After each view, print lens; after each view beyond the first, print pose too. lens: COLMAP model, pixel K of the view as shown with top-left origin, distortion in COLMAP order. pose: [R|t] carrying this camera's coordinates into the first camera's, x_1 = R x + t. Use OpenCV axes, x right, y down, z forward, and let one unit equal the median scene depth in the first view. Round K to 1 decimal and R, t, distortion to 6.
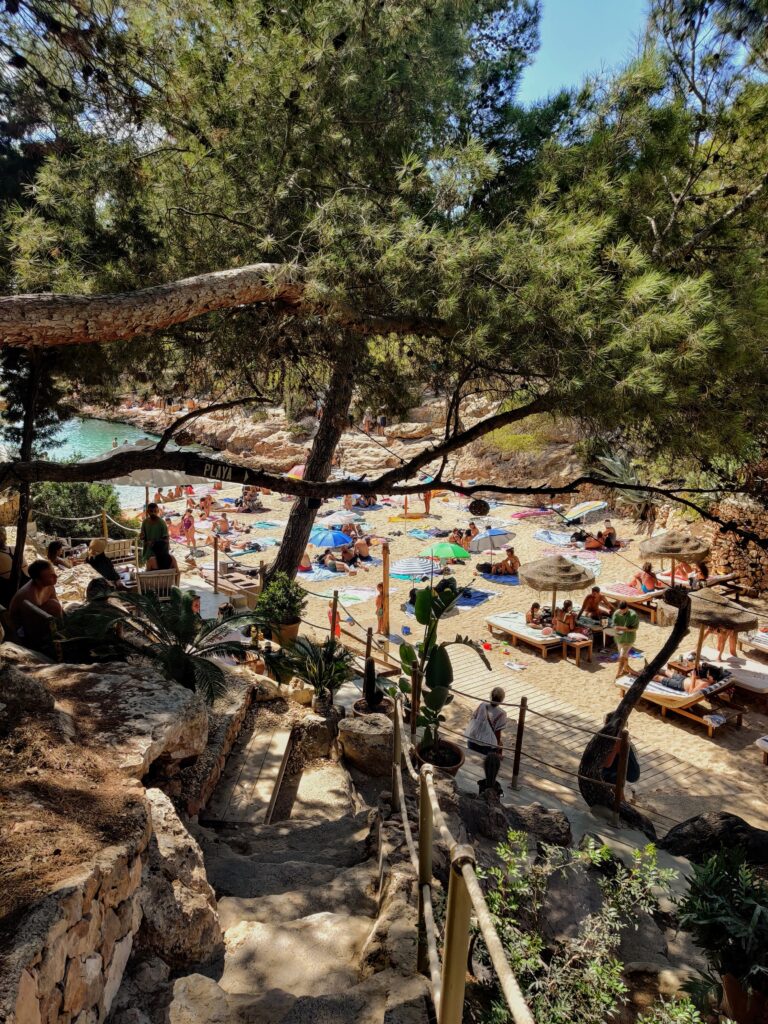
lens RADIAL K [[749.7, 0, 384.6], [0, 749.7, 511.8], [0, 0, 1]] dist [-0.002421, -0.000405]
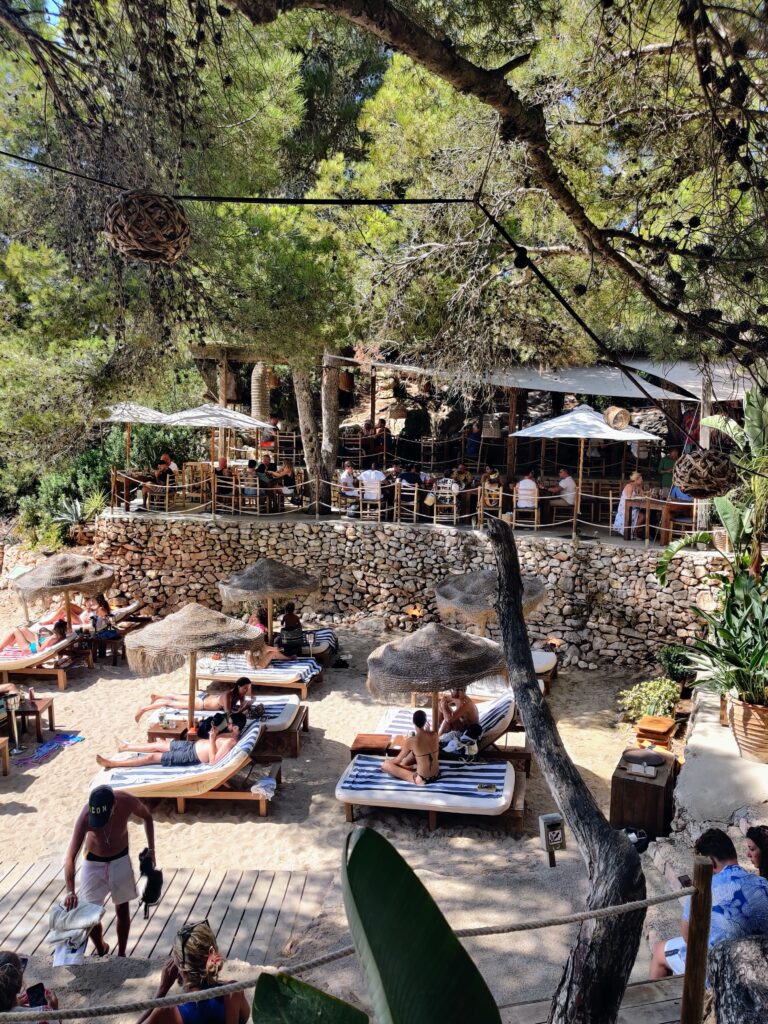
lens RADIAL K [[749.7, 0, 385.5], [0, 749.7, 513.0], [0, 0, 1]] dist [-0.002421, -0.000405]
pose [[0.574205, -0.072175, 0.815524, -0.014381], [0.150094, 0.988504, -0.018197, 0.046139], [-0.804836, 0.132854, 0.578437, 0.347338]]
